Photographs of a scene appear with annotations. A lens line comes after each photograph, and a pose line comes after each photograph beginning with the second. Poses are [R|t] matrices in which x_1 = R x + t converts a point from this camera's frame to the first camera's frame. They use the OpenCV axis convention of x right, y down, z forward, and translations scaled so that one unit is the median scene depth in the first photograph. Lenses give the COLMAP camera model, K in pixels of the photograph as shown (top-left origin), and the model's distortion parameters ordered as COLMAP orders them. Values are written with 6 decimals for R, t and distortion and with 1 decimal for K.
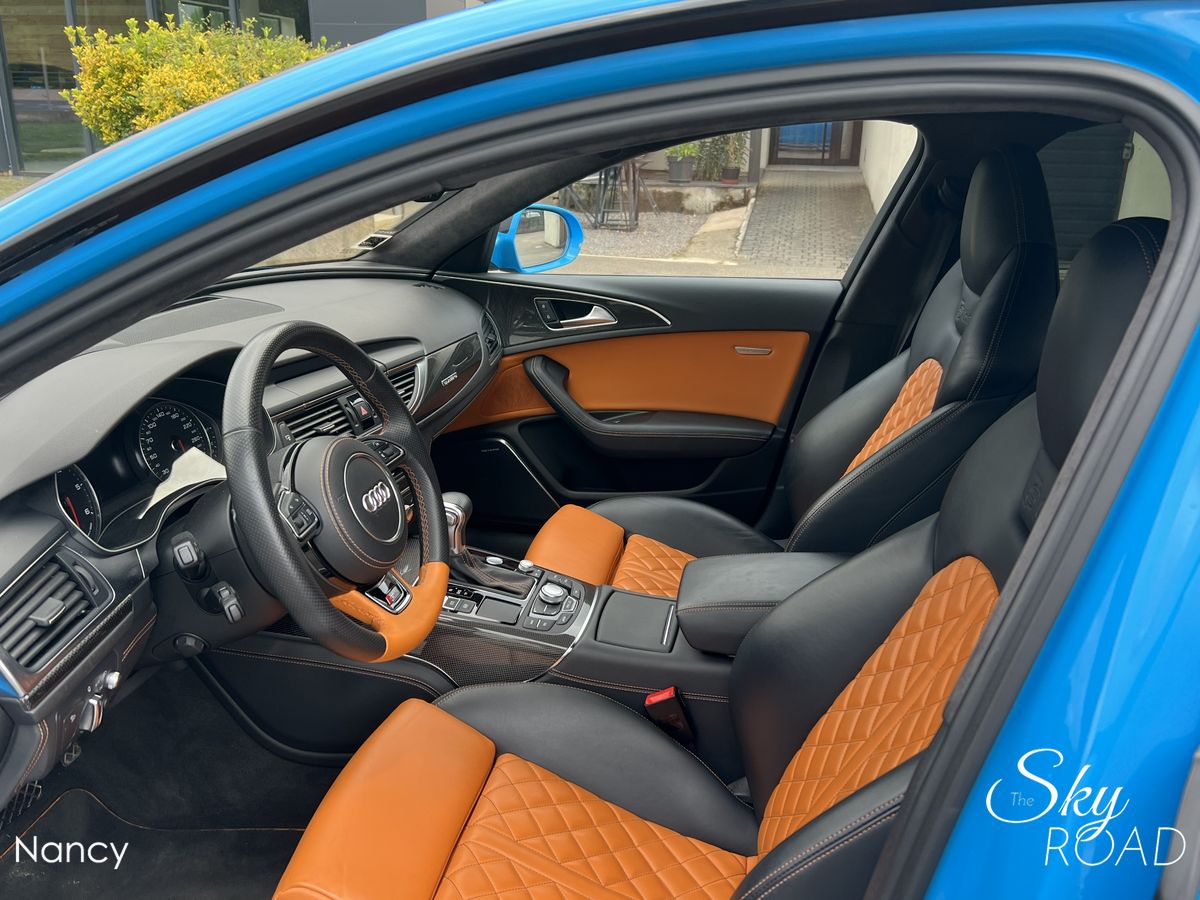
lens RADIAL K [[993.7, 0, 594.9], [0, 993.7, 457.7], [0, 0, 1]] dist [0.096454, -0.151586]
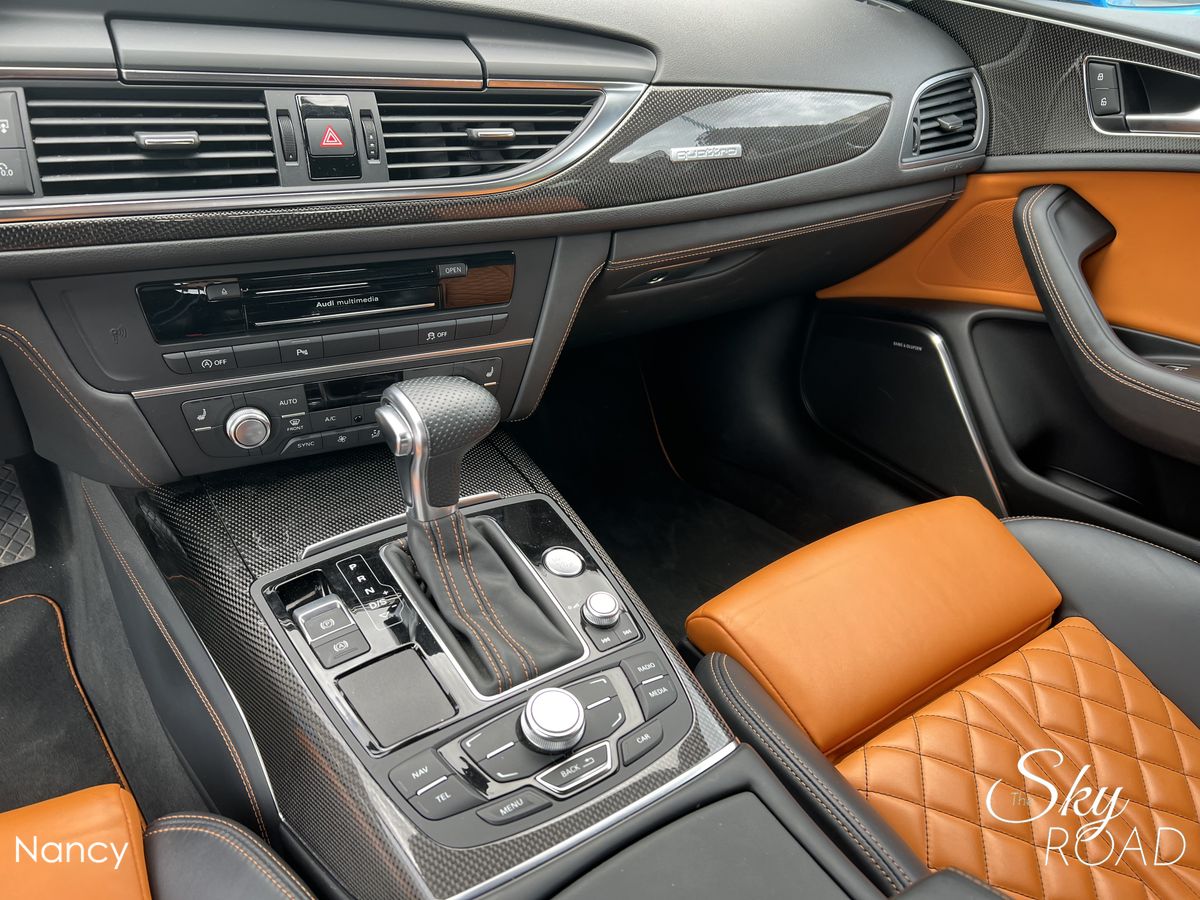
lens RADIAL K [[919.4, 0, 597.0], [0, 919.4, 452.5], [0, 0, 1]] dist [0.036063, -0.038538]
pose [[0.716679, 0.366704, -0.593211, 0.132111], [-0.270185, 0.930166, 0.248578, -0.046630], [0.642939, -0.017874, 0.765709, 0.697345]]
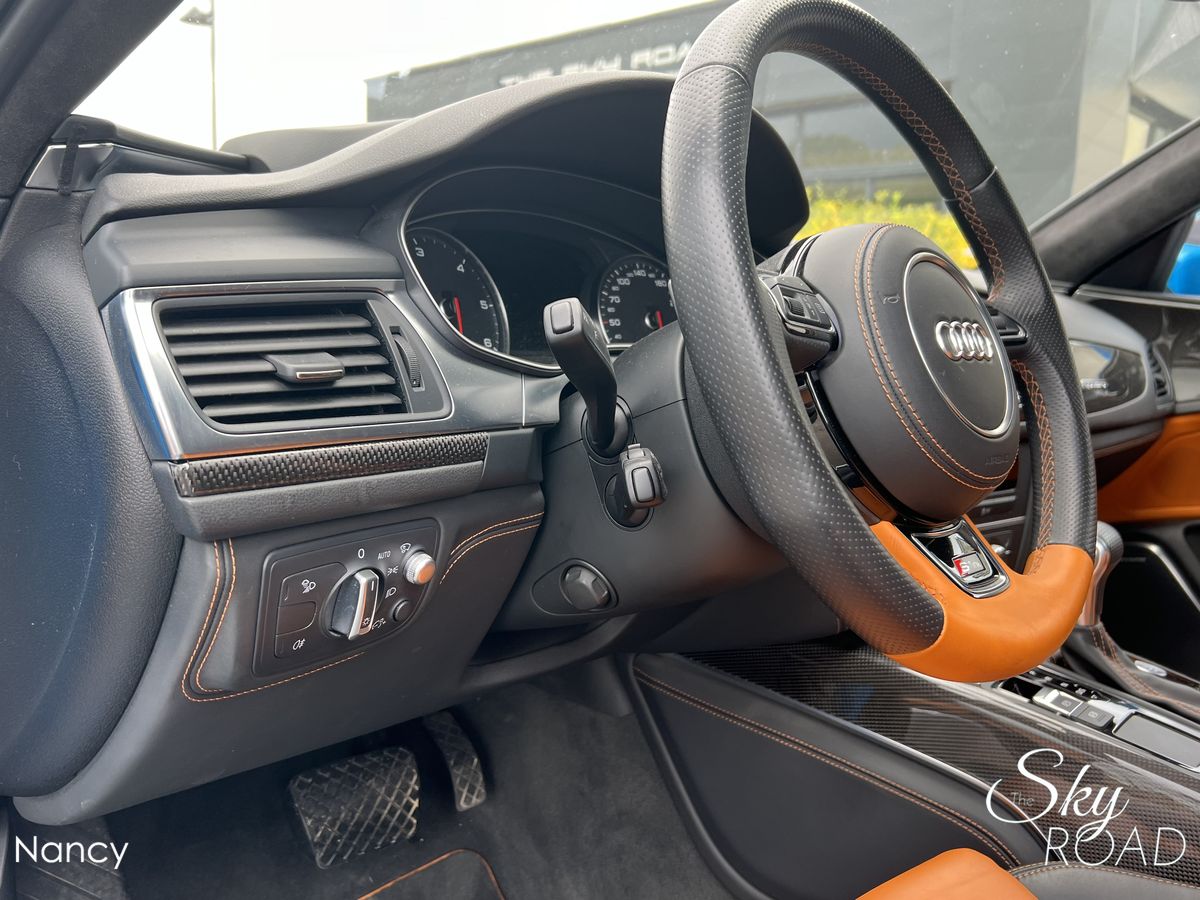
lens RADIAL K [[1011.0, 0, 603.6], [0, 1011.0, 467.7], [0, 0, 1]] dist [0.032897, -0.009091]
pose [[0.843873, 0.093893, -0.528263, -0.067988], [-0.195915, 0.970508, -0.140468, 0.133627], [0.499495, 0.222032, 0.837381, 0.347032]]
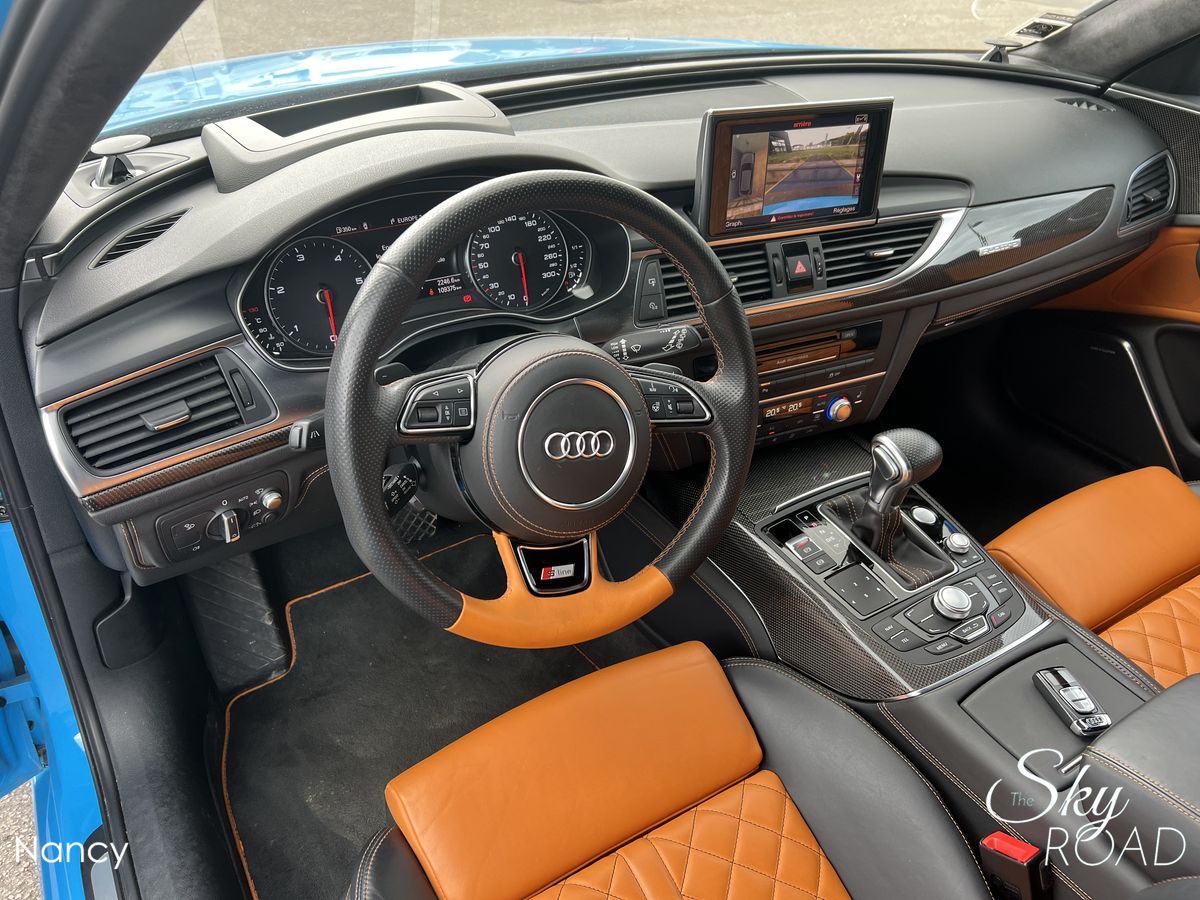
lens RADIAL K [[896.5, 0, 600.4], [0, 896.5, 453.8], [0, 0, 1]] dist [0.055577, -0.068233]
pose [[0.664322, 0.395977, -0.633938, 0.139586], [-0.234203, 0.915704, 0.326549, -0.095746], [0.709806, -0.068464, 0.701062, 0.376096]]
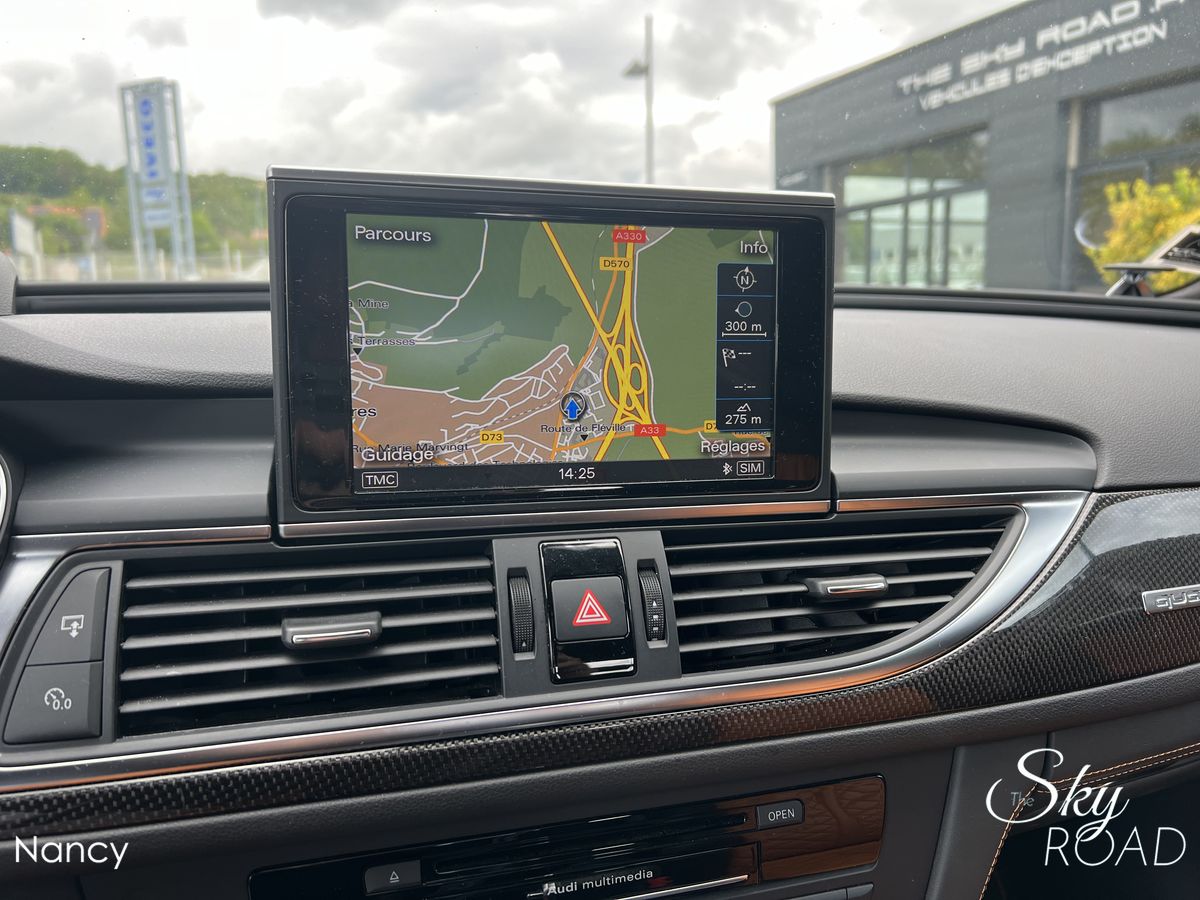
lens RADIAL K [[919.4, 0, 597.0], [0, 919.4, 452.5], [0, 0, 1]] dist [0.036063, -0.038538]
pose [[0.535489, 0.103597, -0.838164, -0.028728], [-0.248631, 0.967804, -0.039226, -0.071543], [0.807115, 0.229399, 0.544006, 0.787471]]
